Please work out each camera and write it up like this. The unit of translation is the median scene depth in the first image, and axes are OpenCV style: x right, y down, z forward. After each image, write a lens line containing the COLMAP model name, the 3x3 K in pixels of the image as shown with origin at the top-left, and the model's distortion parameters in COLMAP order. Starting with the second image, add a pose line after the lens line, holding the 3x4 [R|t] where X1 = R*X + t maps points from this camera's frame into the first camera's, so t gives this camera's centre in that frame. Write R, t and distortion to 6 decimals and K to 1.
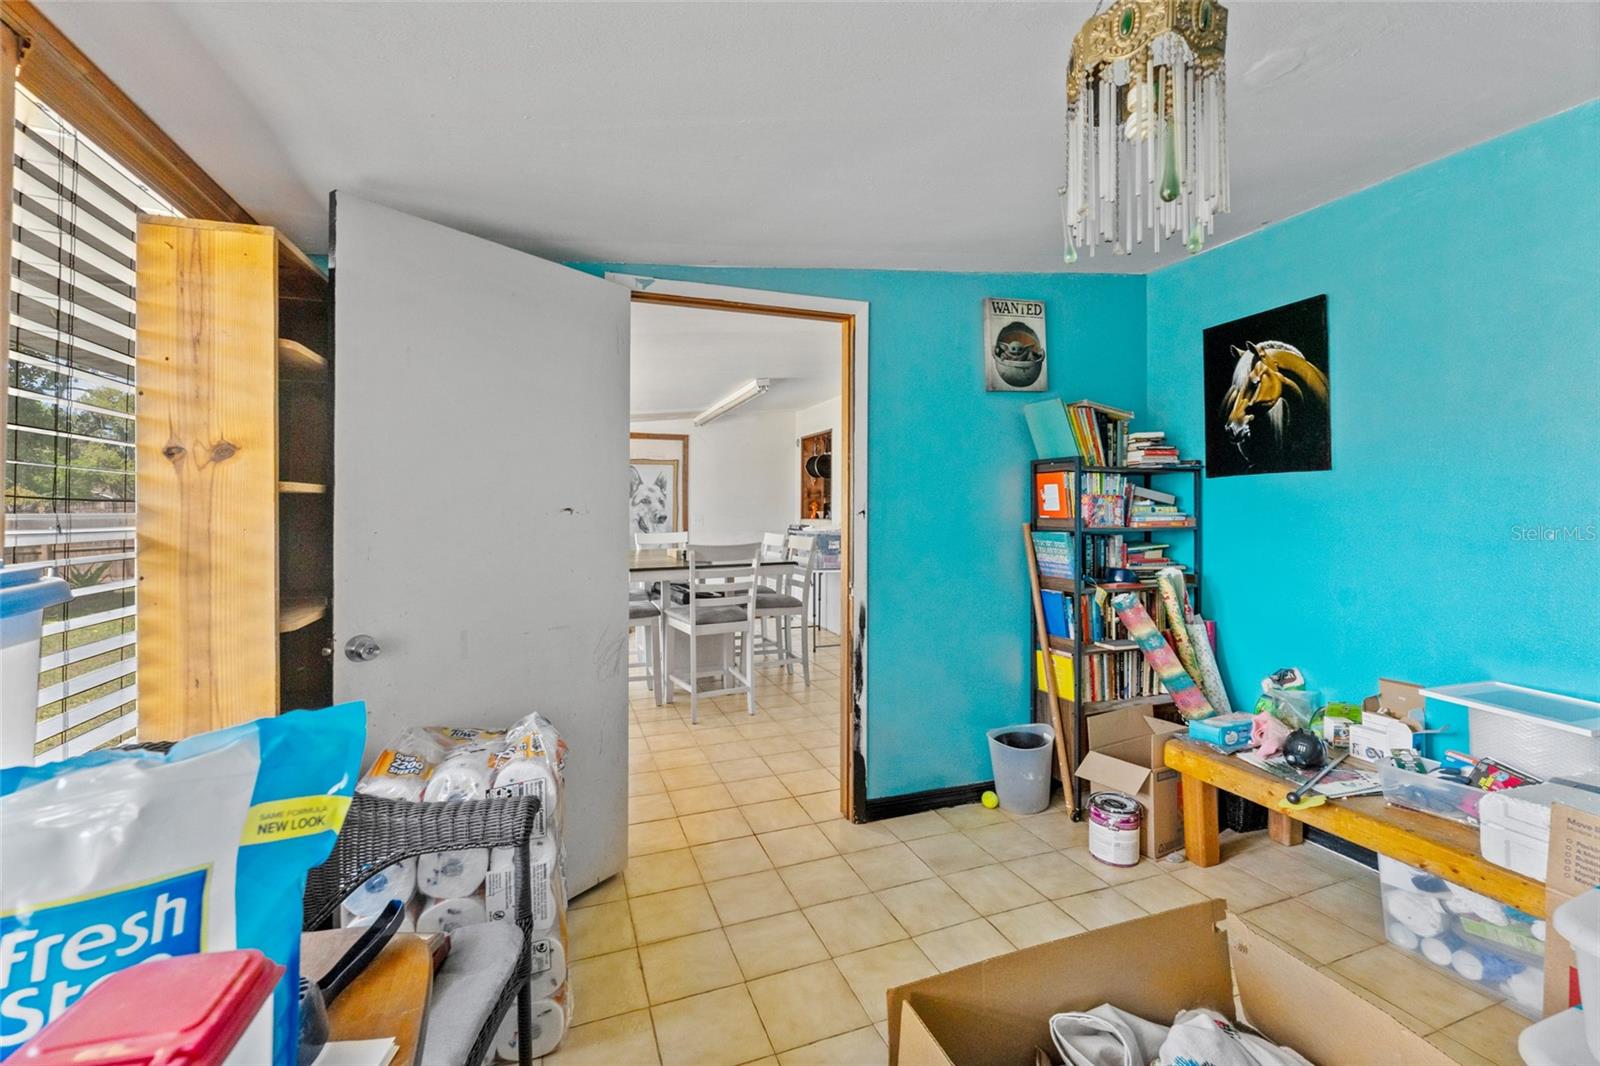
lens RADIAL K [[652.7, 0, 795.4], [0, 652.7, 518.7], [0, 0, 1]] dist [0.000235, 0.000003]
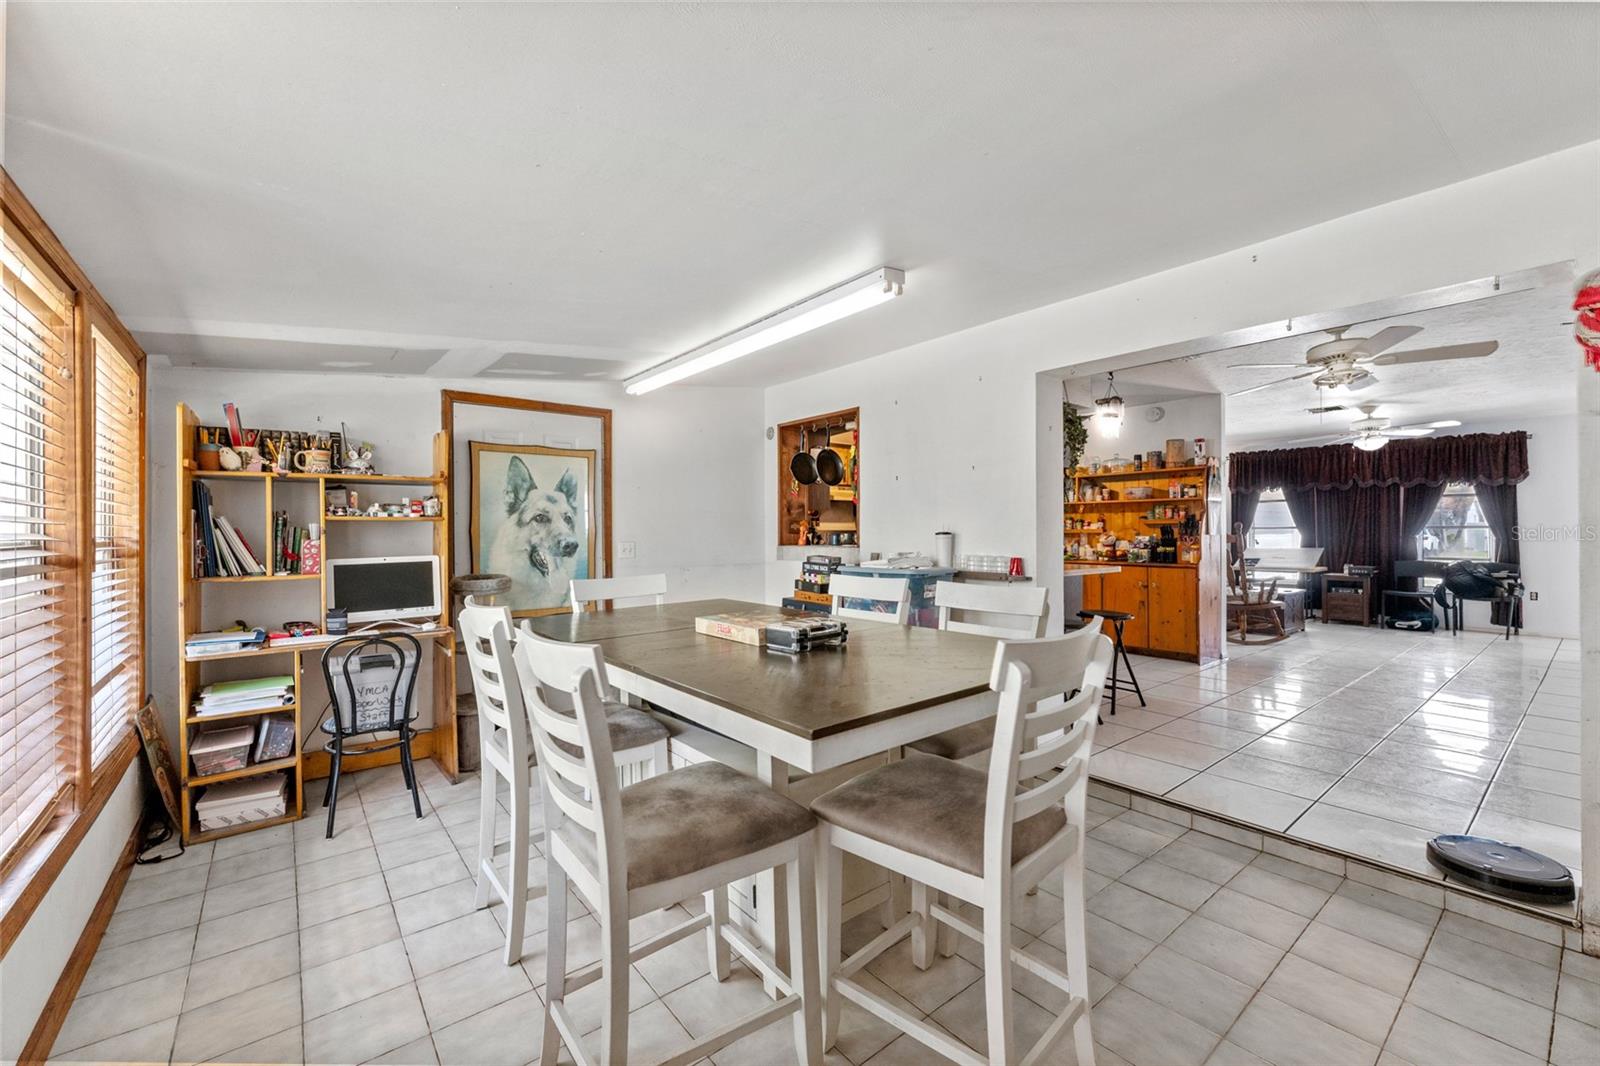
lens RADIAL K [[652.7, 0, 803.4], [0, 652.7, 533.3], [0, 0, 1]] dist [0.000235, 0.000003]
pose [[0.950765, -0.003983, 0.309887, -0.185243], [0.007742, 0.999911, -0.010899, -0.005450], [-0.309816, 0.012762, 0.950711, 0.374150]]
